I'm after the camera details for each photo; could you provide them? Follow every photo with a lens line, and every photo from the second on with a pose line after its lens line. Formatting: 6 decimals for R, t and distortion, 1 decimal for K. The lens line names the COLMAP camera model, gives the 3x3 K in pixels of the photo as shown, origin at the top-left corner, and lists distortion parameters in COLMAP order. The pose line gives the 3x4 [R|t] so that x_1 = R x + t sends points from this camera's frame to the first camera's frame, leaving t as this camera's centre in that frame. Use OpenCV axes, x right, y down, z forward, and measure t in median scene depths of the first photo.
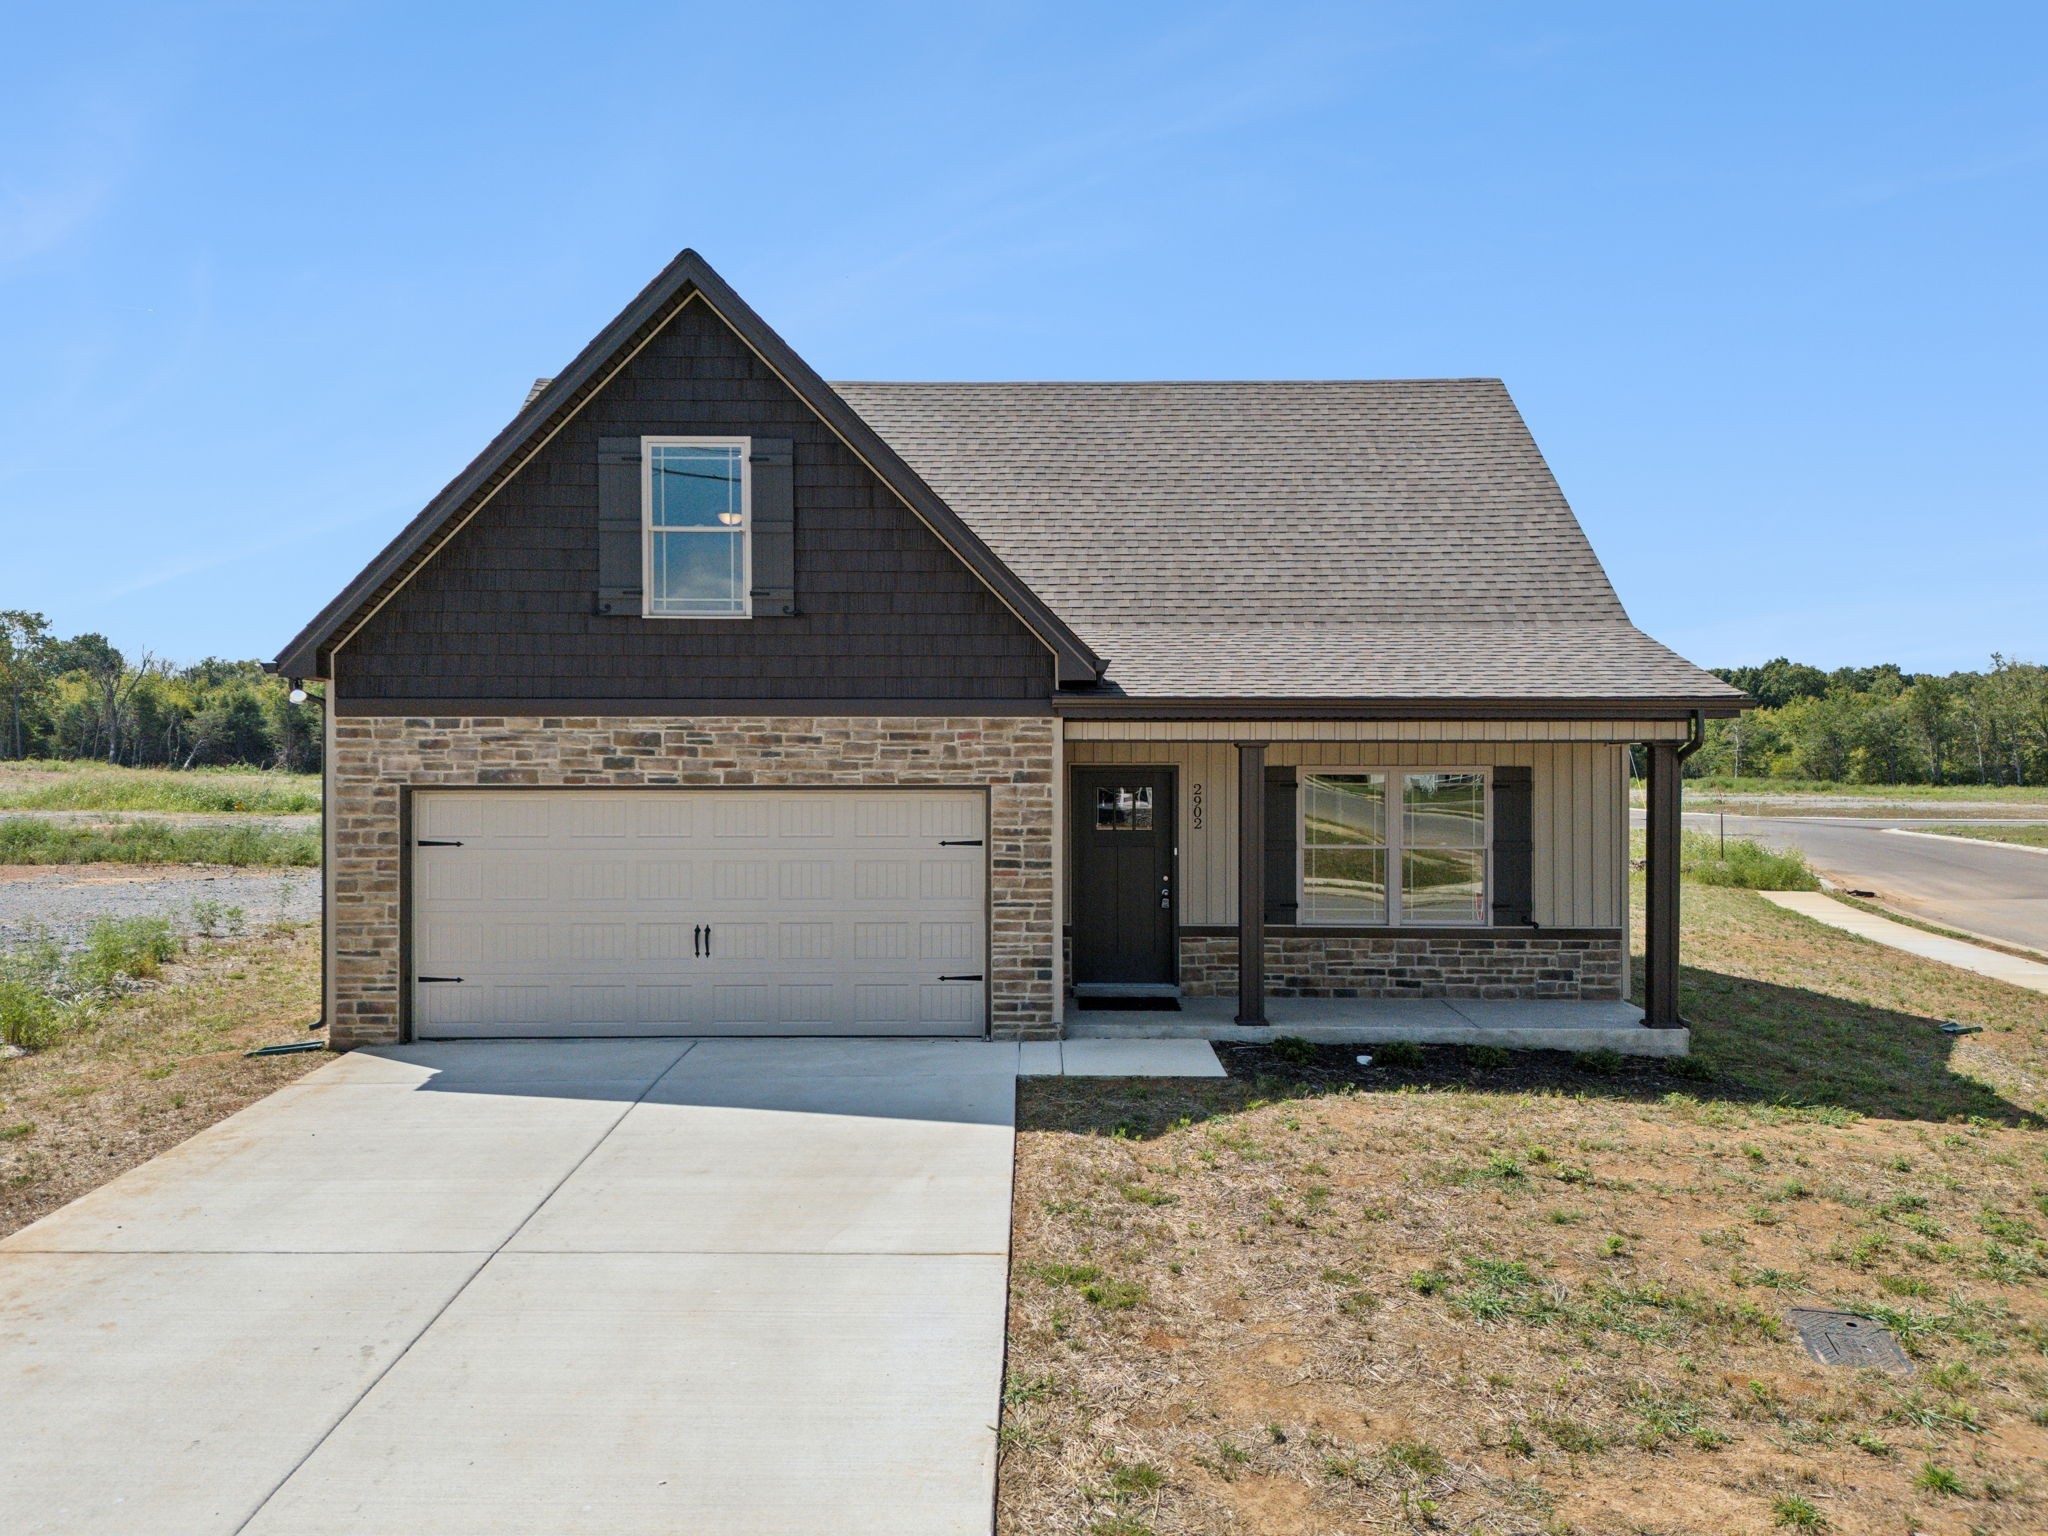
lens RADIAL K [[1364.6, 0, 1019.8], [0, 1364.6, 774.6], [0, 0, 1]] dist [0.031823, -0.009553]
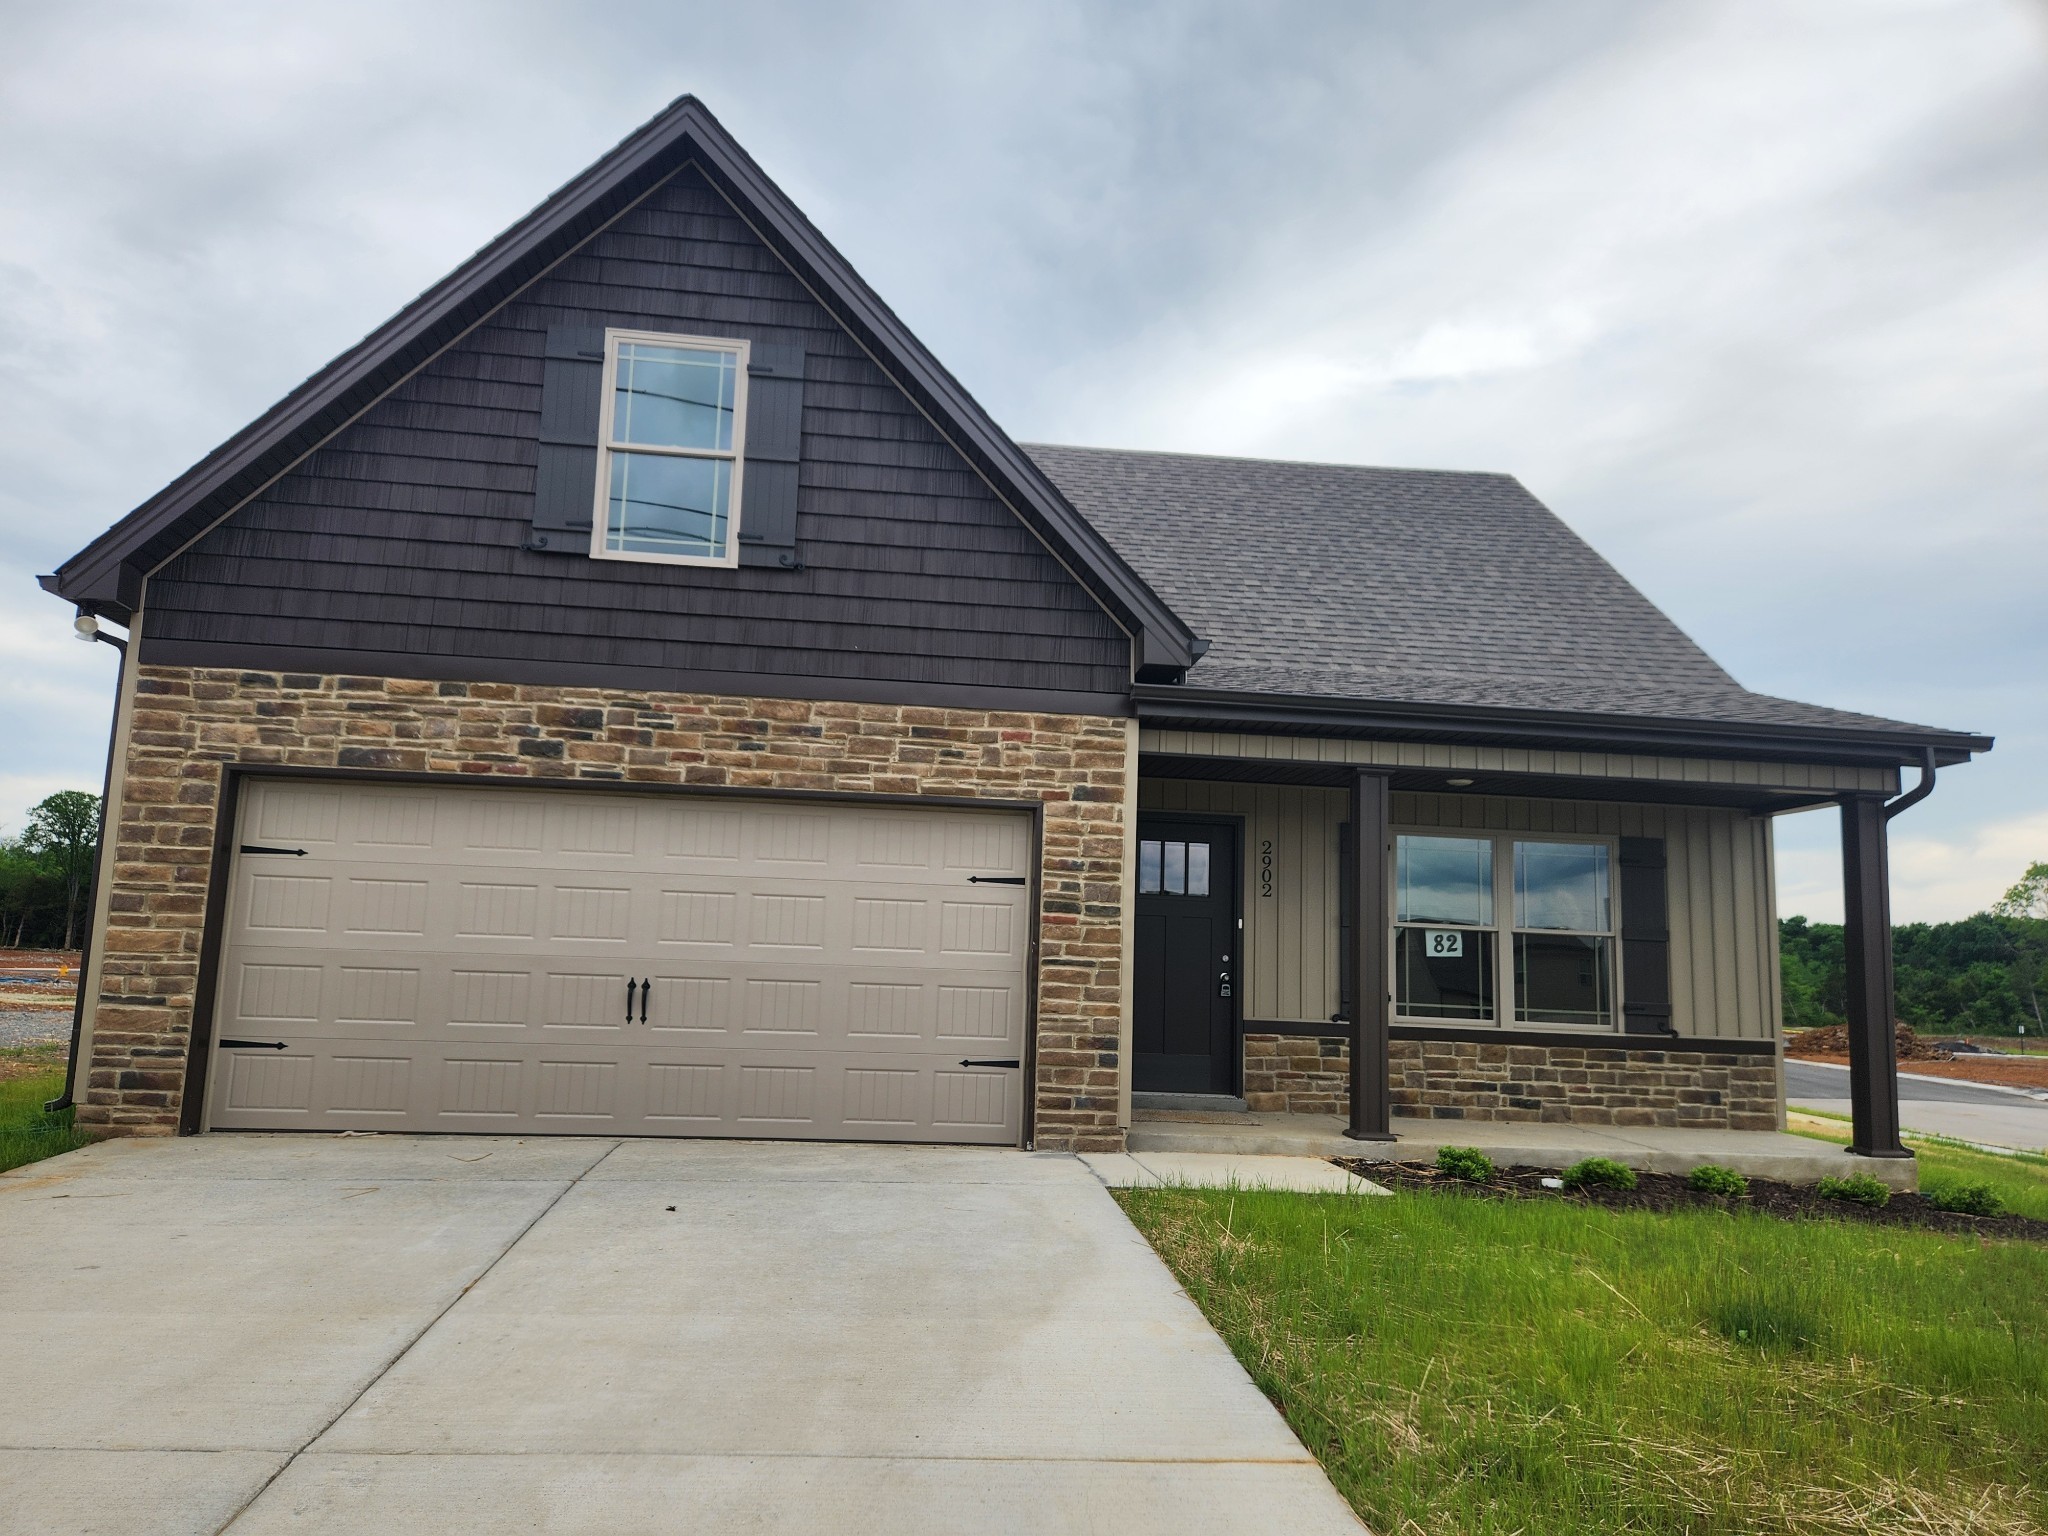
lens RADIAL K [[1364.6, 0, 1024.8], [0, 1364.6, 768.1], [0, 0, 1]] dist [0.031823, -0.009553]
pose [[0.995122, 0.047683, 0.086368, -0.097754], [-0.036021, 0.990611, -0.131878, 0.088799], [-0.091846, 0.128123, 0.987496, 0.252611]]
